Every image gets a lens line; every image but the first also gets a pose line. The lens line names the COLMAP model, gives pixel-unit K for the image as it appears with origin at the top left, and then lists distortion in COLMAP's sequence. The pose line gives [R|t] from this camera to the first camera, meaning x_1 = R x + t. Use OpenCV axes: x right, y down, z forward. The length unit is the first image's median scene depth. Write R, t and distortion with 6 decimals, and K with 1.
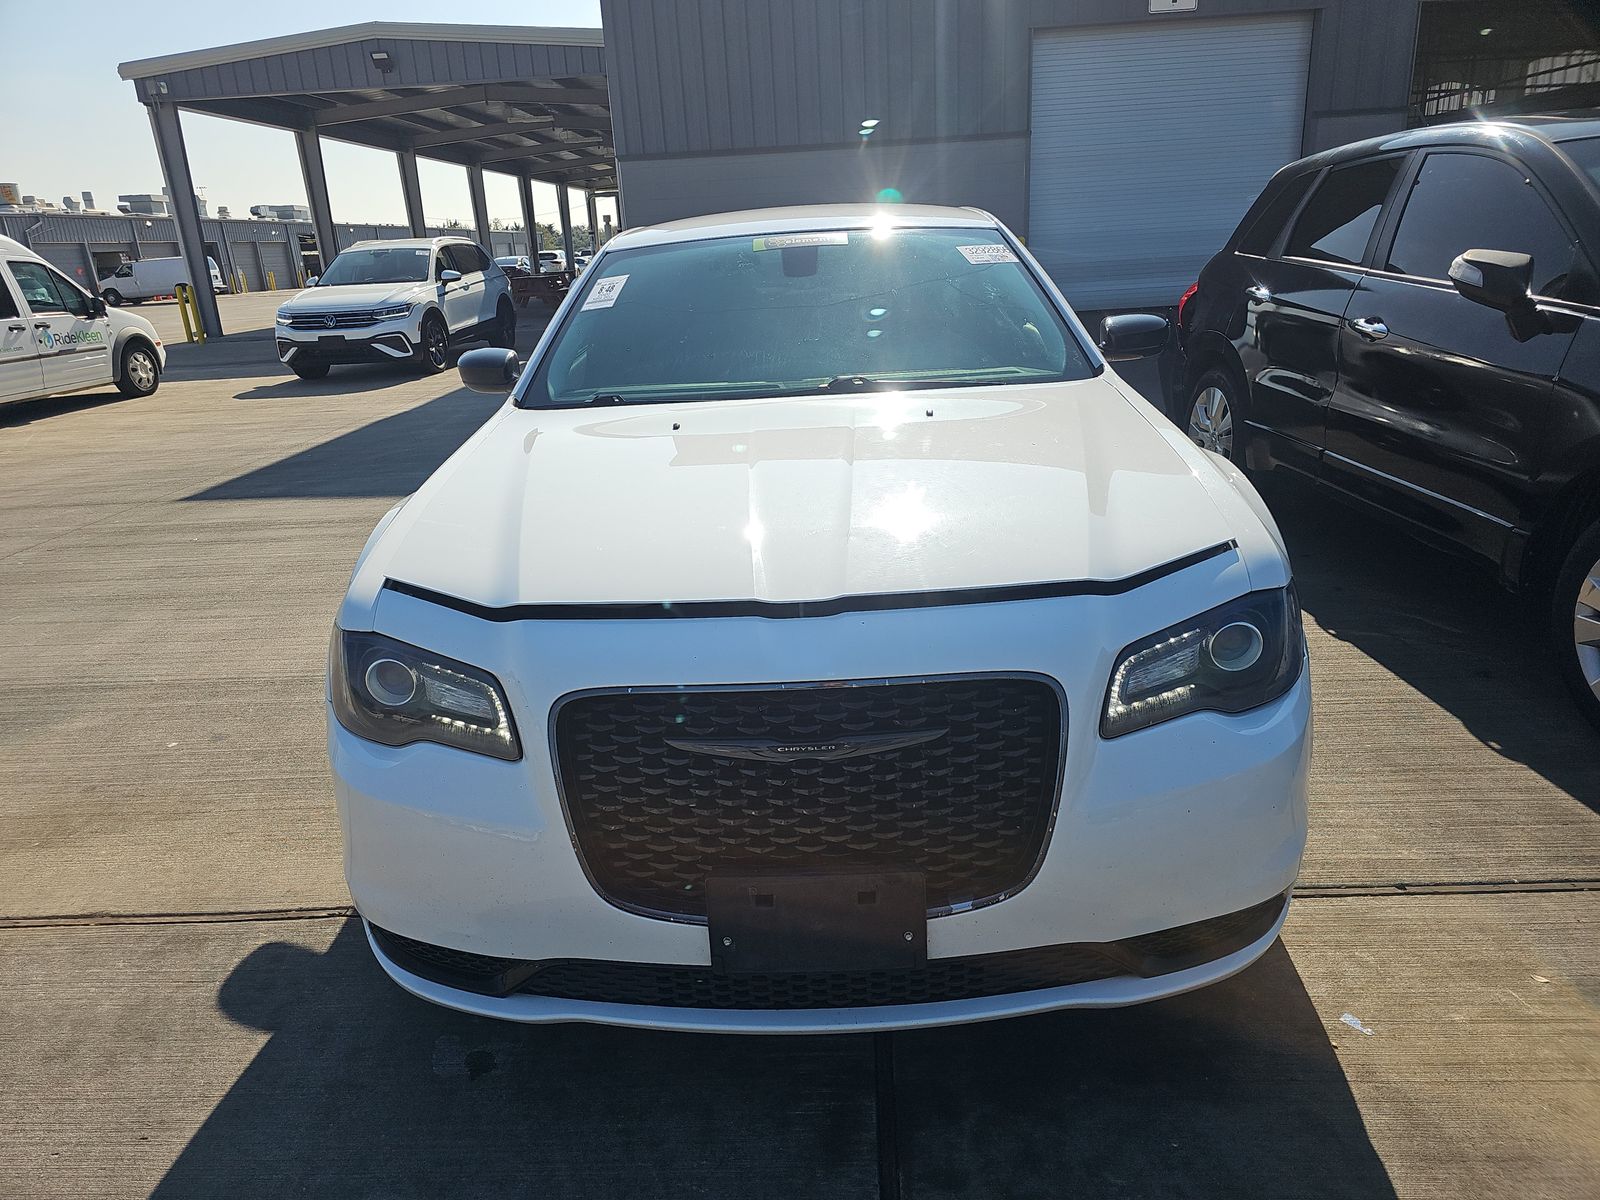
lens RADIAL K [[1064.6, 0, 800.0], [0, 1064.6, 600.0], [0, 0, 1]] dist [0.027471, -0.031693]
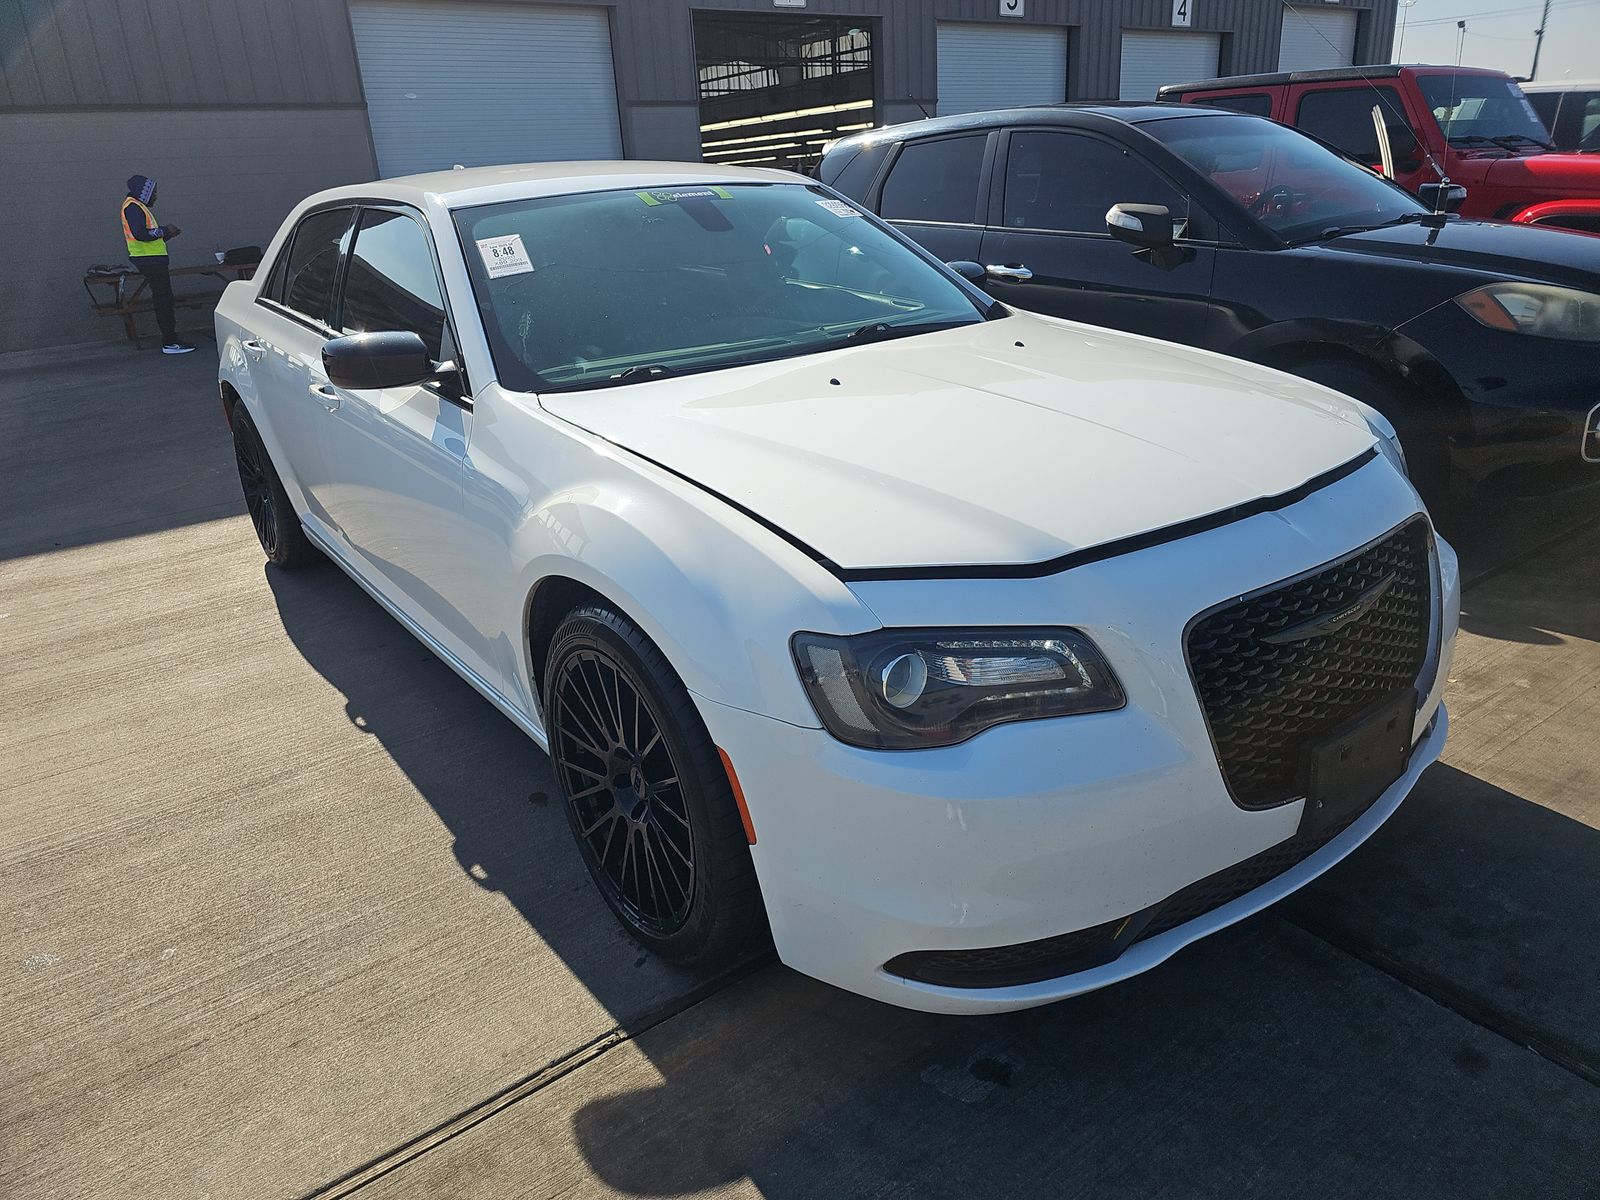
lens RADIAL K [[1051.6, 0, 790.8], [0, 1051.6, 594.8], [0, 0, 1]] dist [0.066692, -0.069510]
pose [[0.783189, -0.214853, 0.583484, -0.455568], [0.210048, 0.974658, 0.076952, -0.037417], [-0.585230, 0.062292, 0.808471, 0.174356]]
